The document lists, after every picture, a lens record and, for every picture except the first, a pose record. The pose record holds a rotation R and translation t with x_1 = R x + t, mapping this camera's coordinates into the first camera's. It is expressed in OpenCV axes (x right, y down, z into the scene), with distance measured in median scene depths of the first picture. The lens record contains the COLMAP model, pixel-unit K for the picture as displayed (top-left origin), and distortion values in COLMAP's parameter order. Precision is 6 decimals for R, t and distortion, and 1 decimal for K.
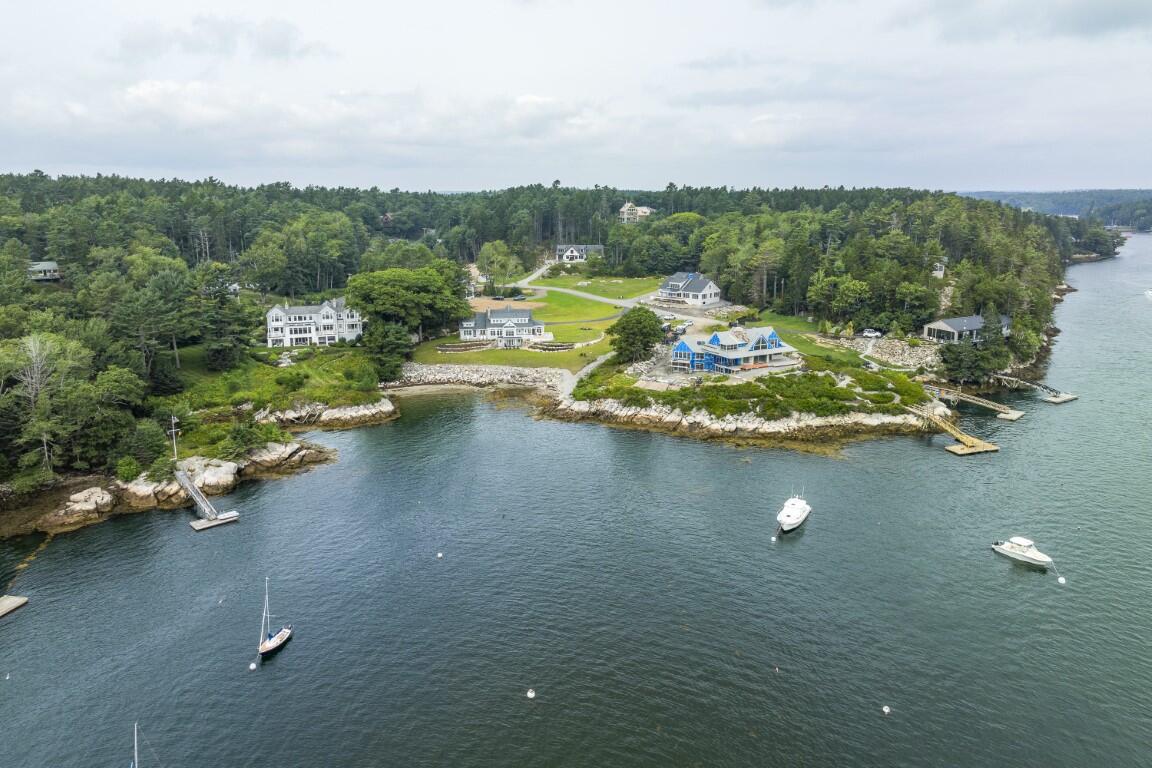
lens RADIAL K [[807.6, 0, 573.6], [0, 807.6, 382.7], [0, 0, 1]] dist [0.003671, 0.000238]
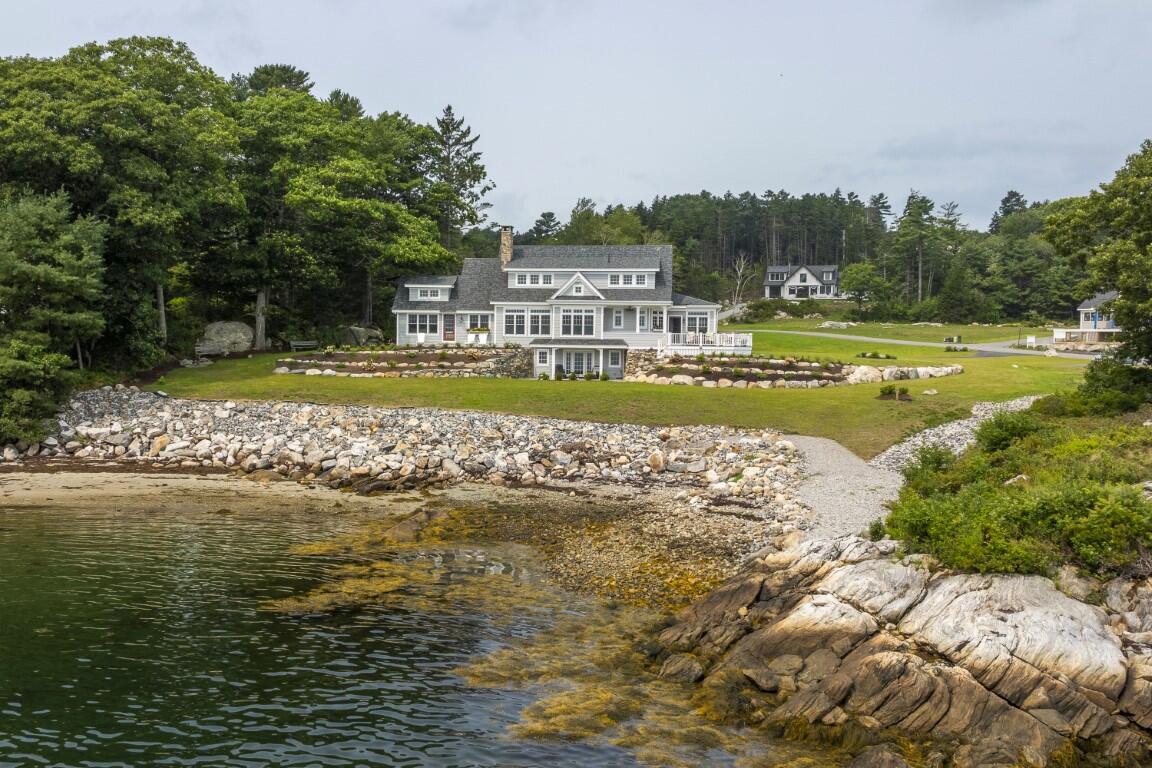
lens RADIAL K [[1101.8, 0, 500.0], [0, 1101.8, 390.5], [0, 0, 1]] dist [0.013700, 0.000000]
pose [[0.967957, 0.026002, -0.249767, -0.016947], [-0.073587, 0.980332, -0.183123, 0.025694], [0.240093, 0.195634, 0.950833, 0.709491]]
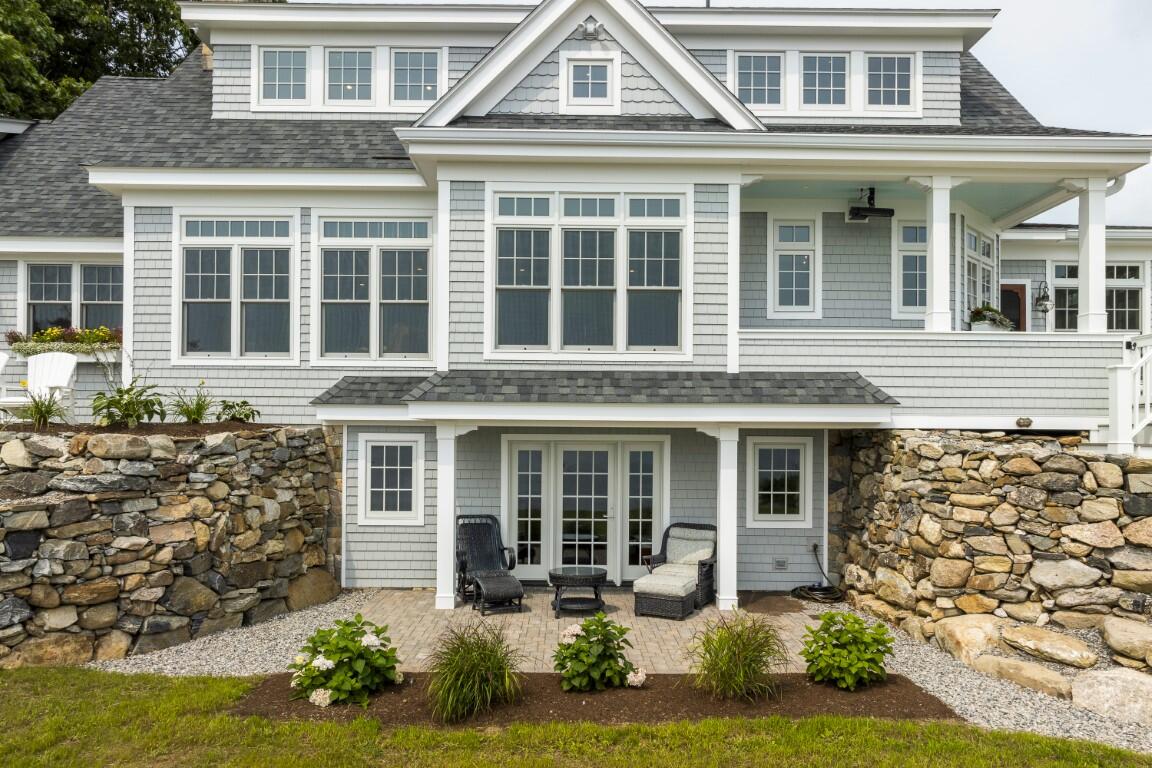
lens RADIAL K [[801.4, 0, 578.2], [0, 801.4, 432.6], [0, 0, 1]] dist [-0.001015, -0.004524]
pose [[0.996587, 0.009182, -0.082038, -0.080748], [-0.028289, 0.971605, -0.234913, -0.046118], [0.077552, 0.236432, 0.968548, 1.017793]]
